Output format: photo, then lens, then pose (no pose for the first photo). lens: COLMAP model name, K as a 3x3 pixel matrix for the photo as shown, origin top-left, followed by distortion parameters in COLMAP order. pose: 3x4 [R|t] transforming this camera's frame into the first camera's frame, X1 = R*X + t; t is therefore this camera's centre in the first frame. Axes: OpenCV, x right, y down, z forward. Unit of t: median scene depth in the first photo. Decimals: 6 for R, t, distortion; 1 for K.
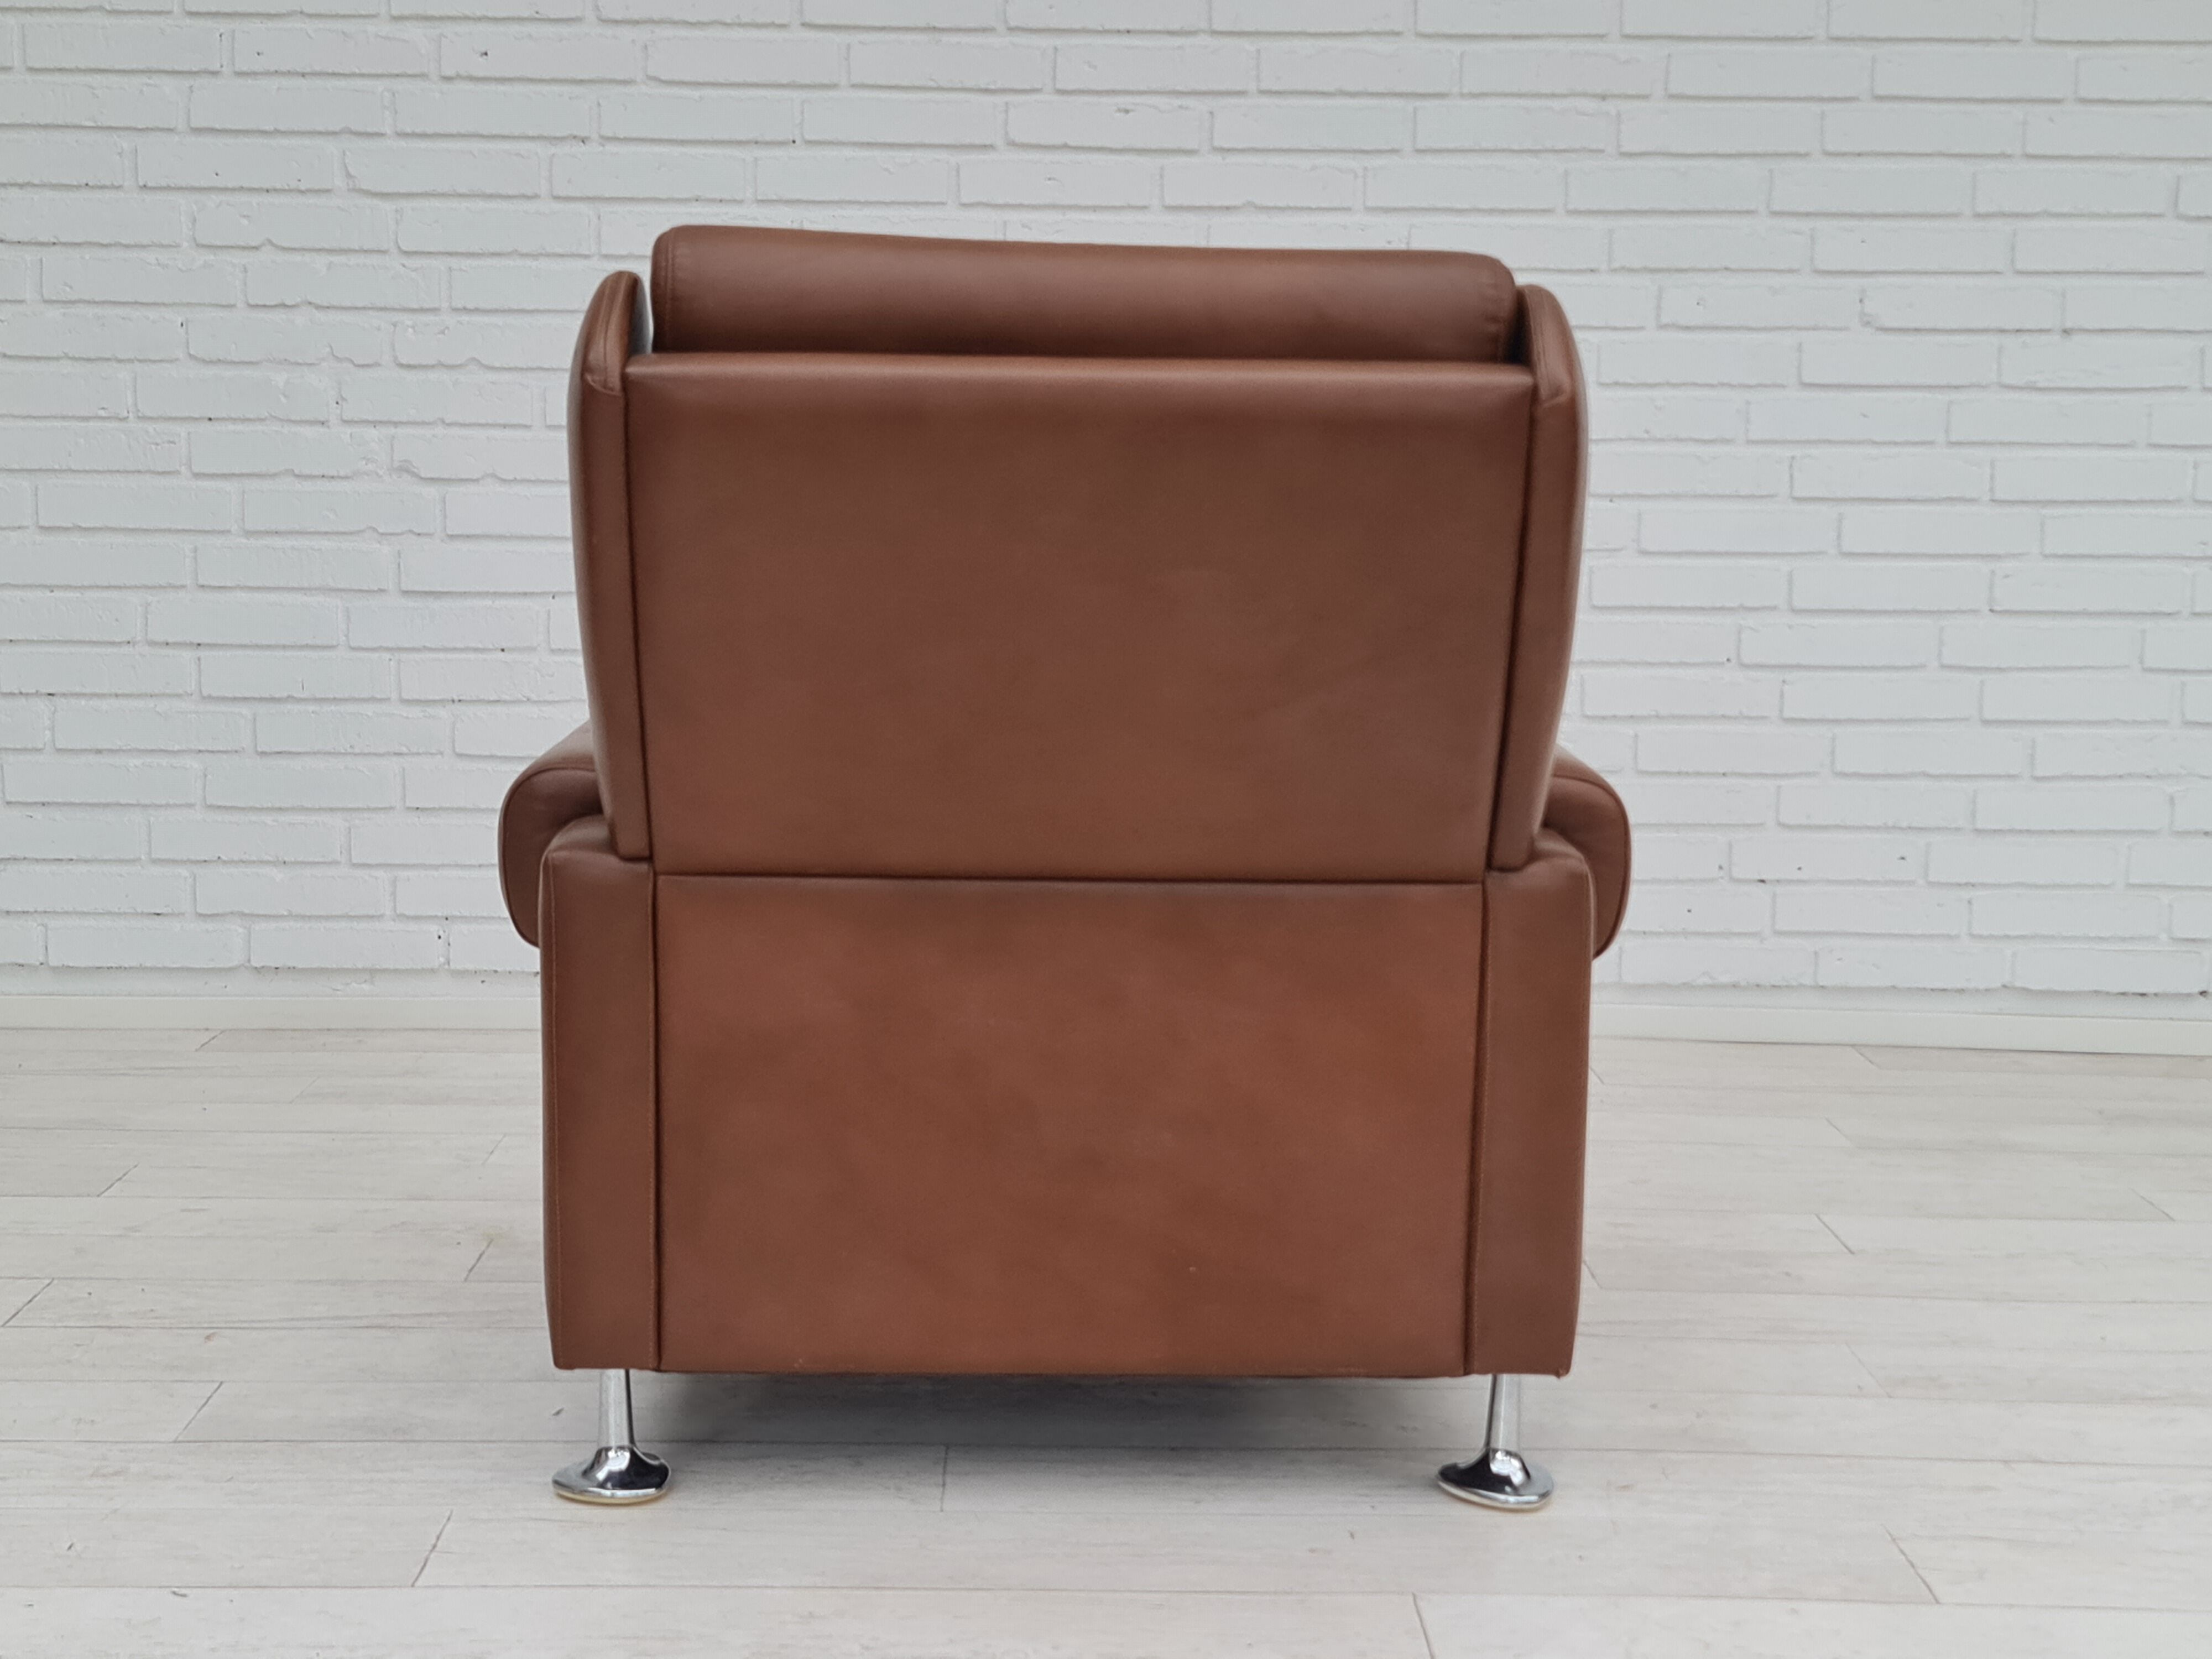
lens RADIAL K [[3142.2, 0, 1087.5], [0, 3142.2, 847.6], [0, 0, 1]] dist [0.064964, 0.000000]
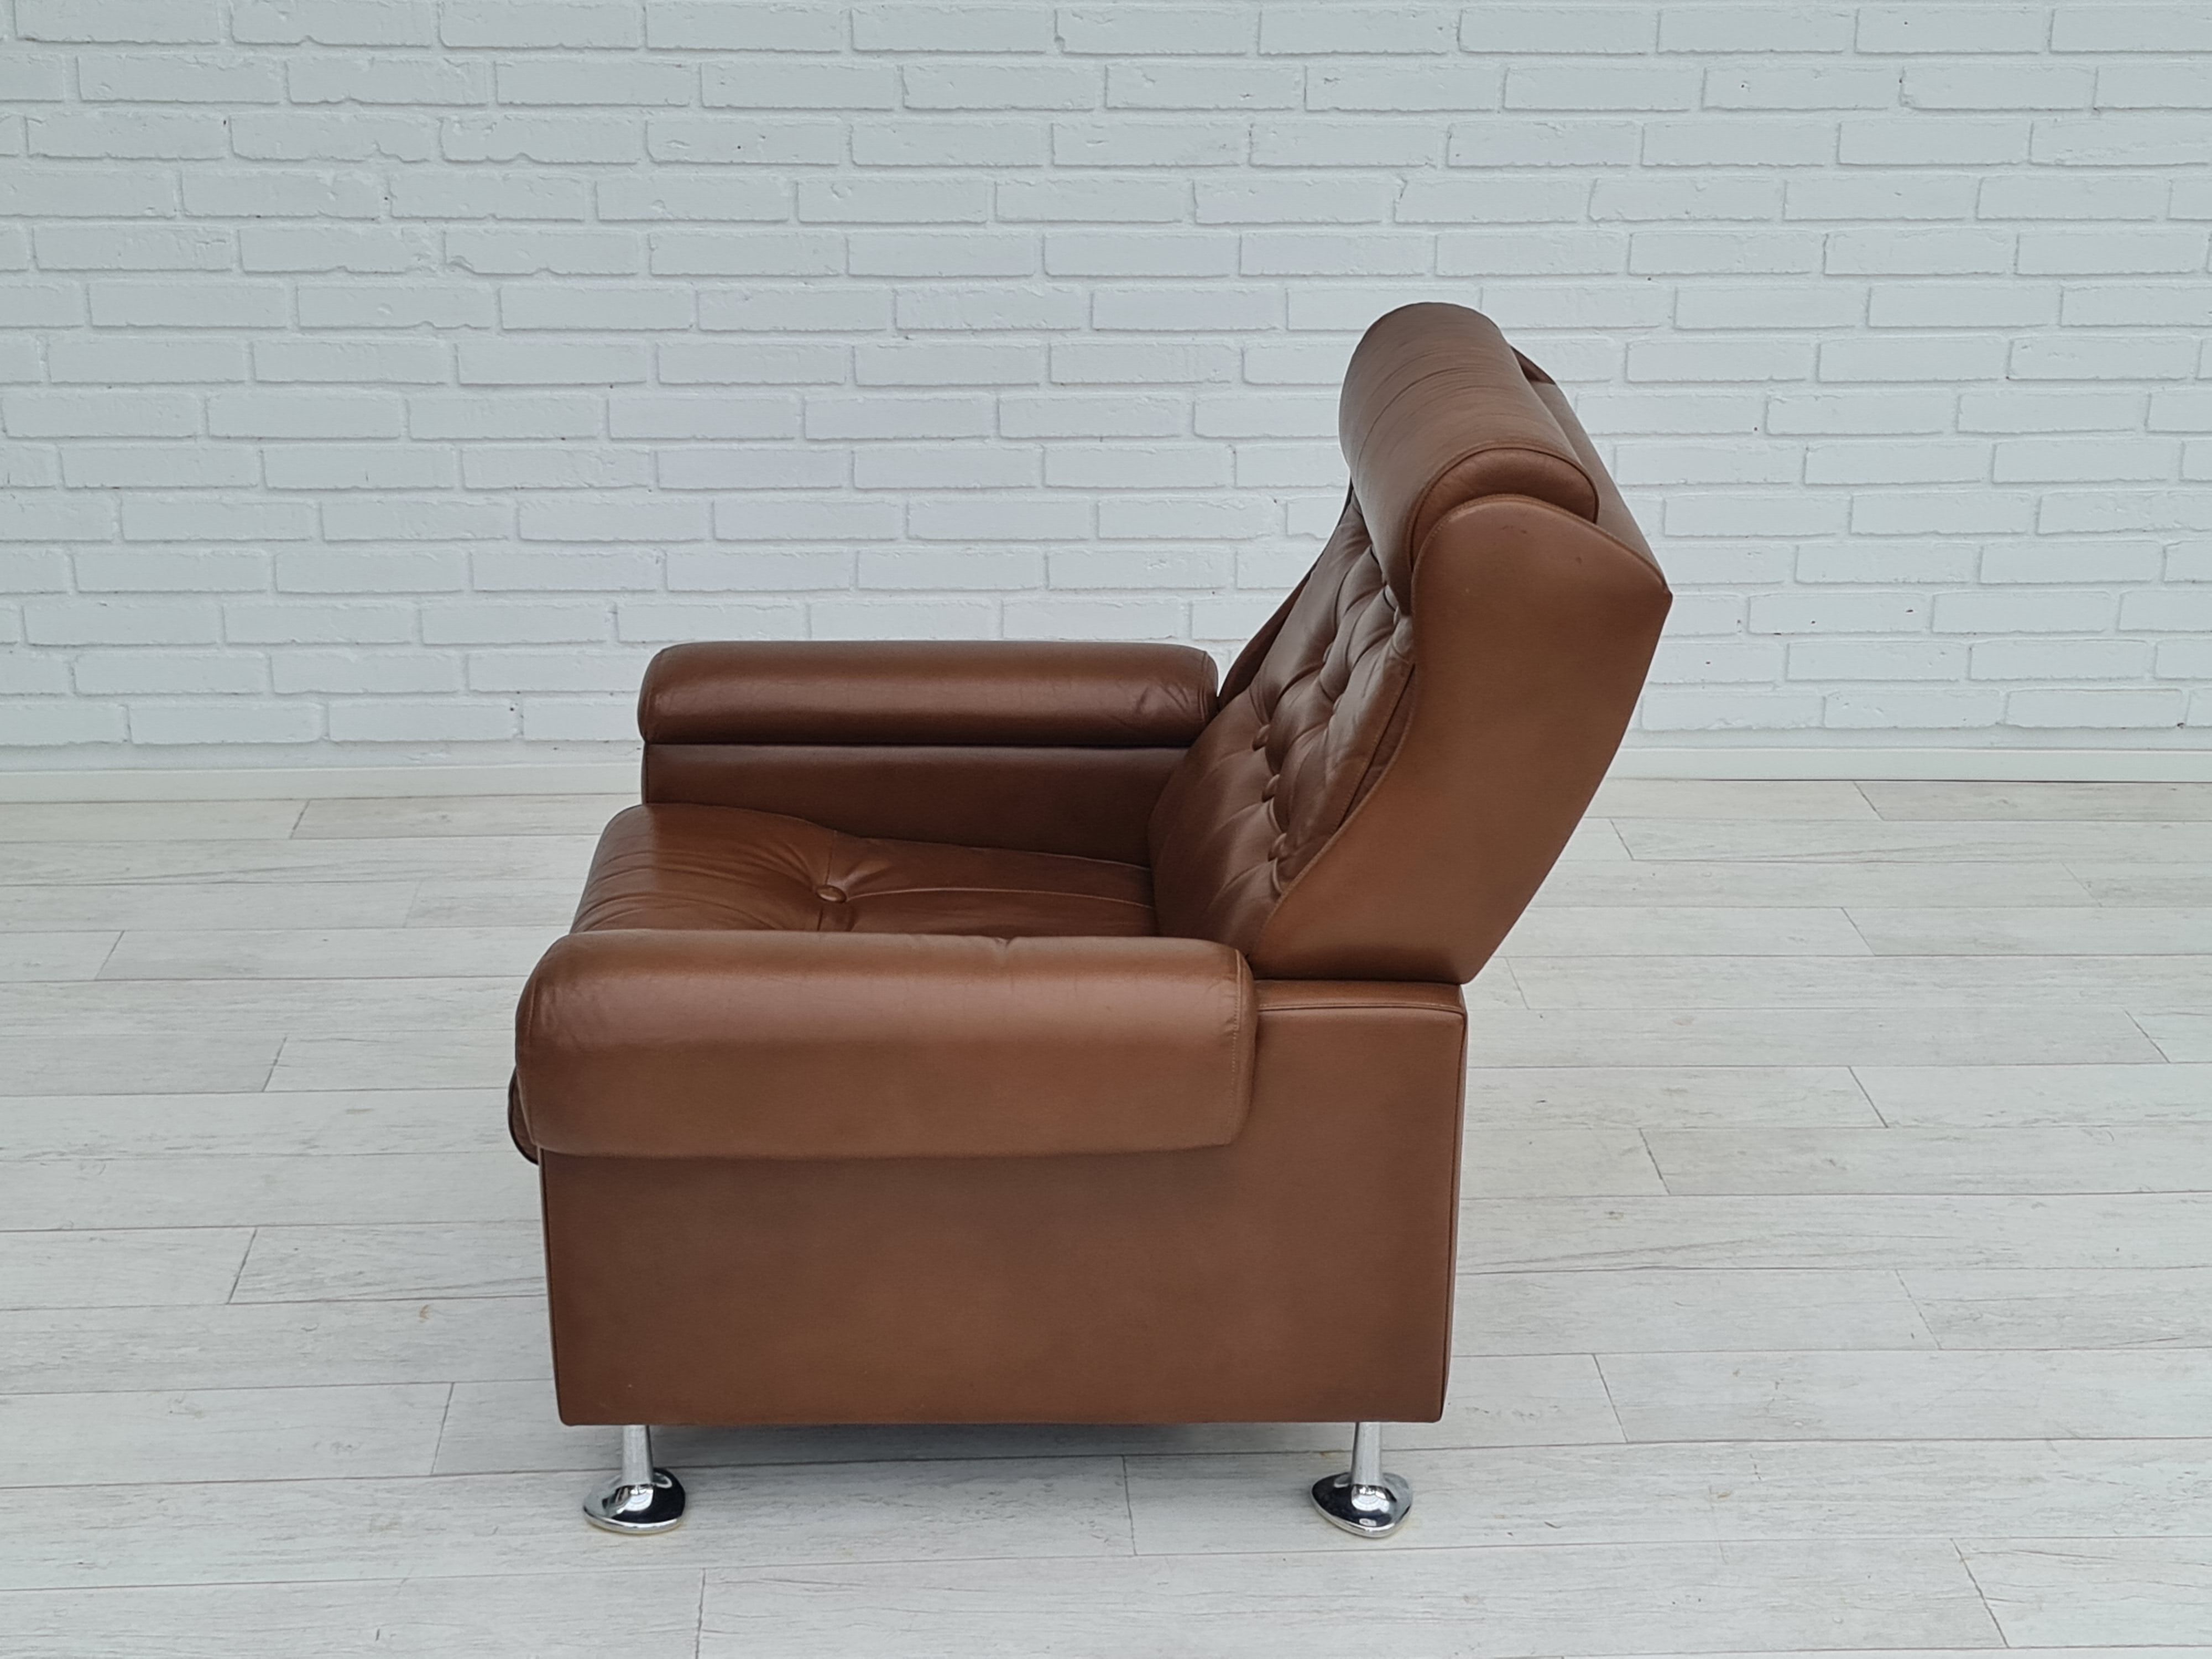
lens RADIAL K [[3142.2, 0, 1126.2], [0, 3142.2, 801.3], [0, 0, 1]] dist [0.064964, 0.000000]
pose [[0.998521, -0.019920, 0.050590, -0.058595], [0.007940, 0.973914, 0.226777, -0.179407], [-0.053788, -0.226040, 0.972632, -0.025030]]
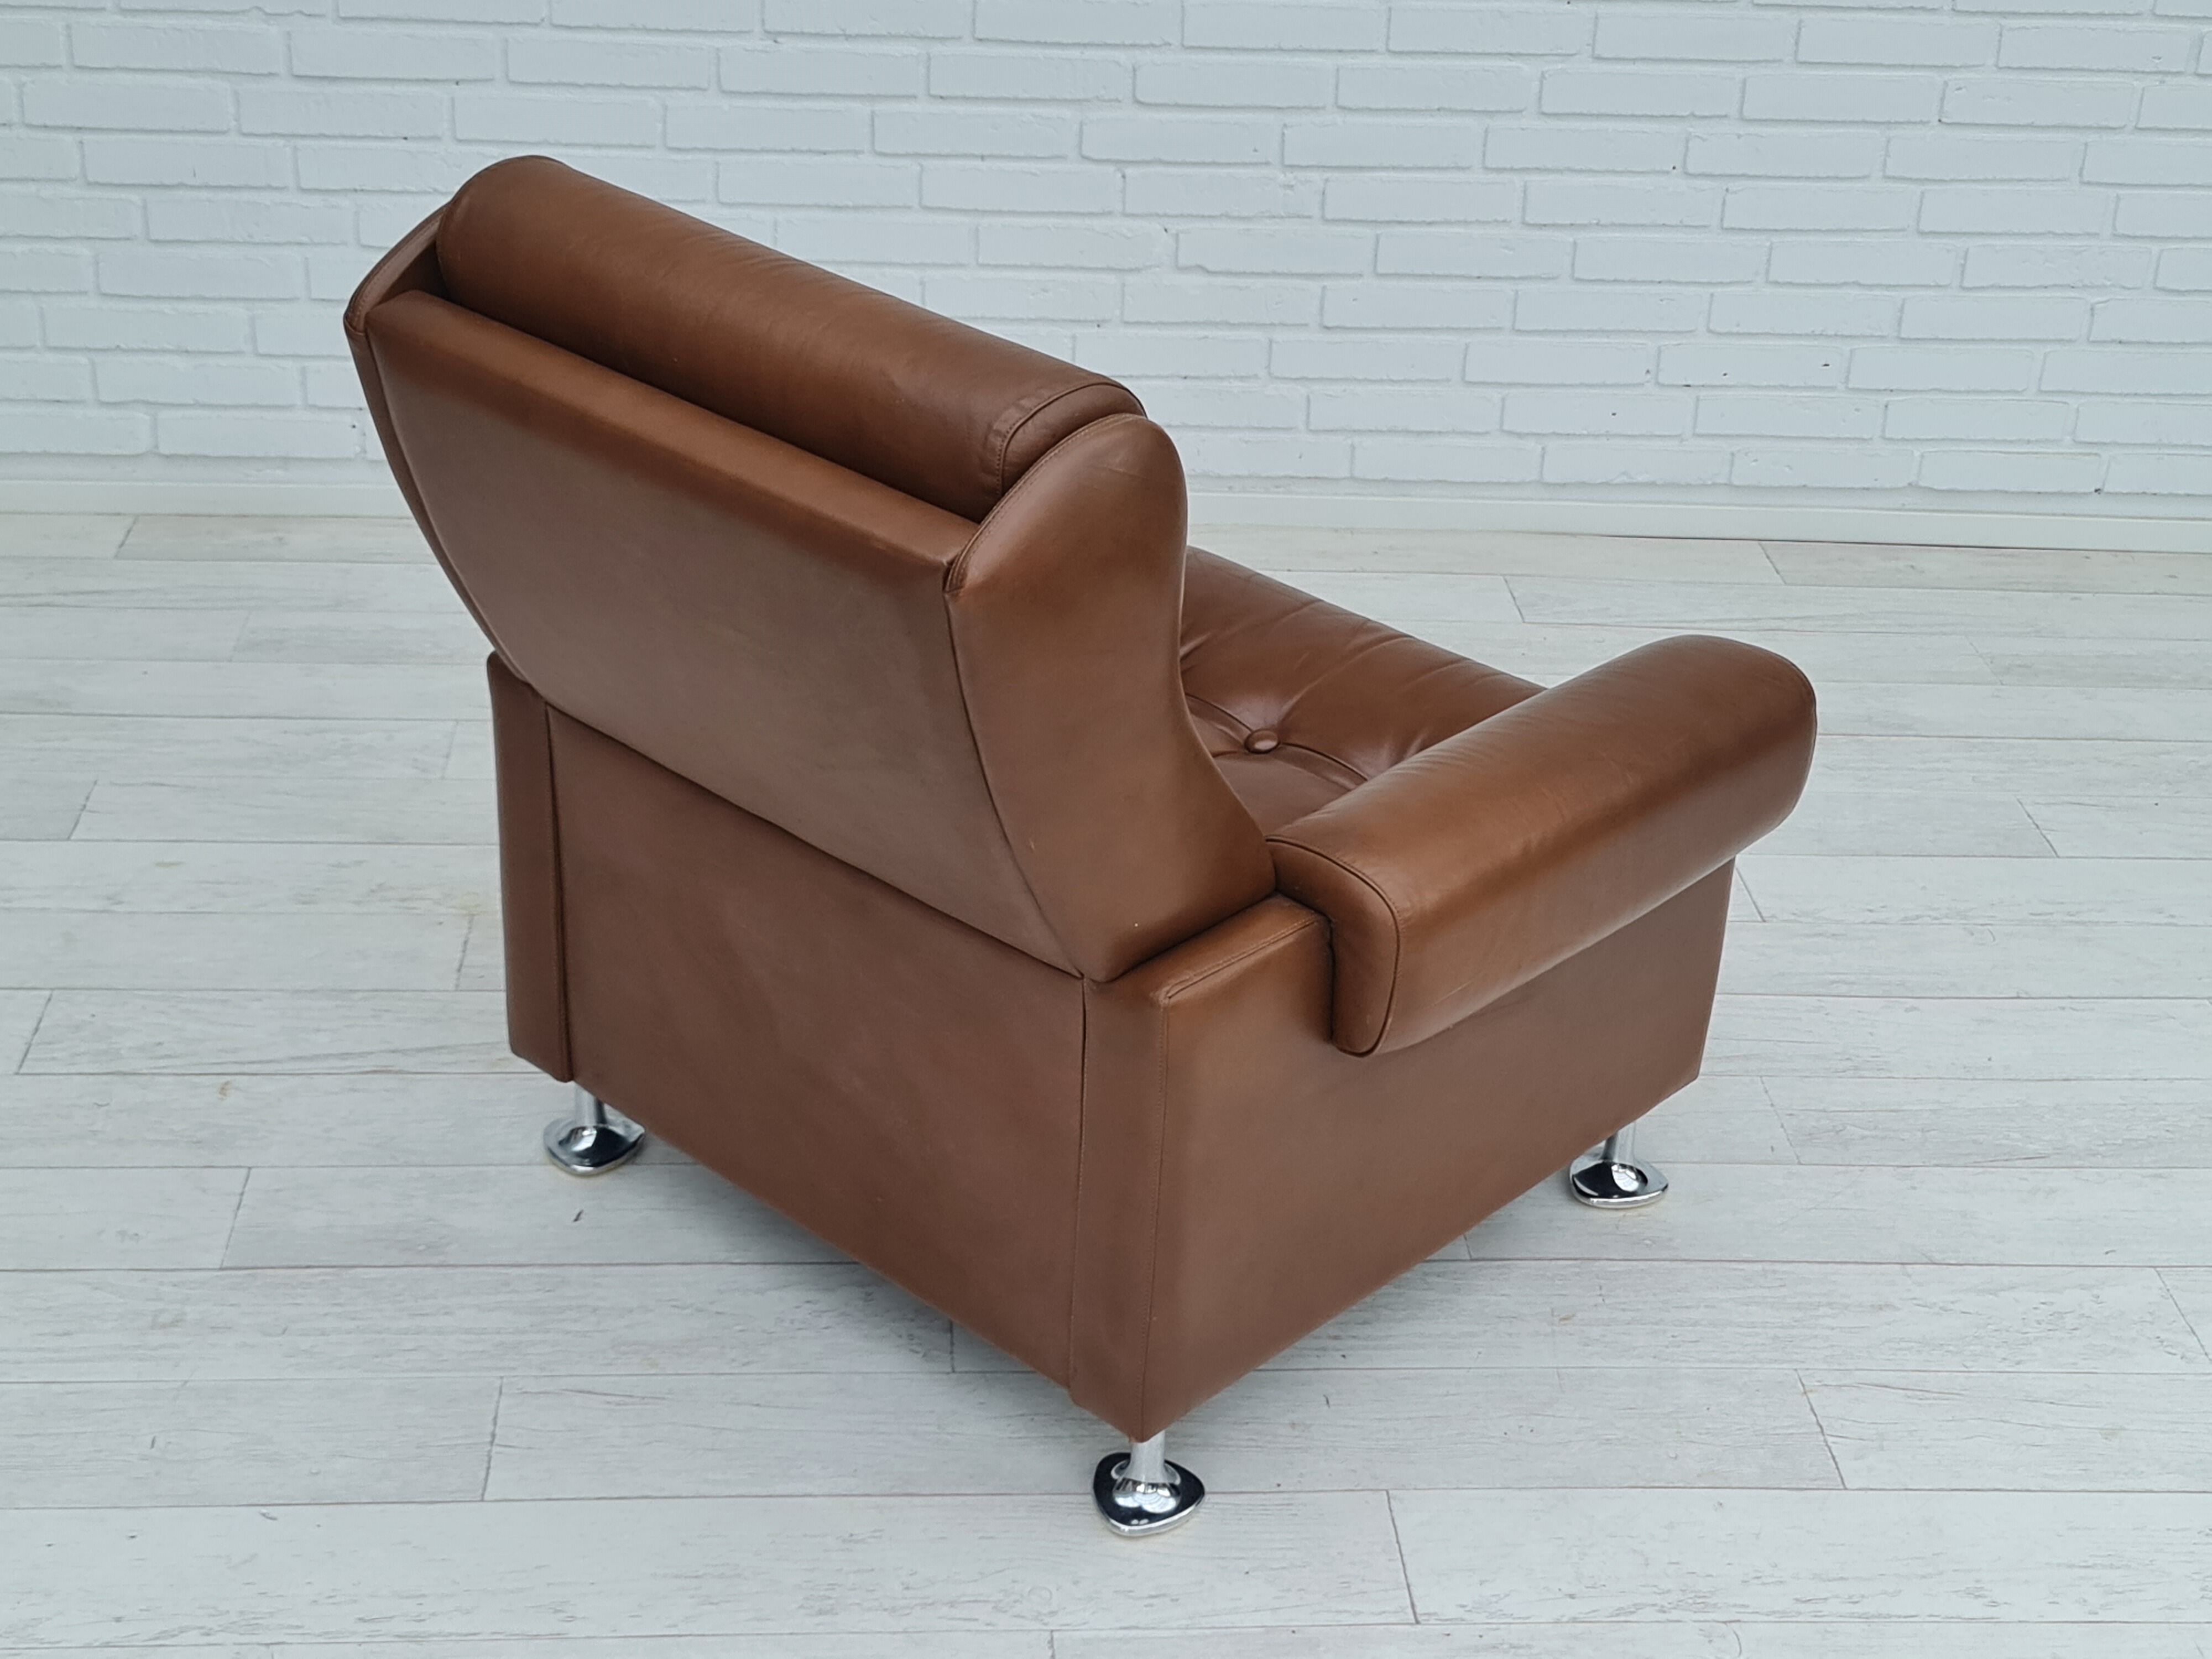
lens RADIAL K [[3142.2, 0, 1128.5], [0, 3142.2, 829.1], [0, 0, 1]] dist [0.064964, 0.000000]
pose [[0.997365, 0.000731, 0.072550, -0.037507], [-0.024930, 0.942516, 0.333229, -0.191415], [-0.068136, -0.334159, 0.940051, 0.018396]]
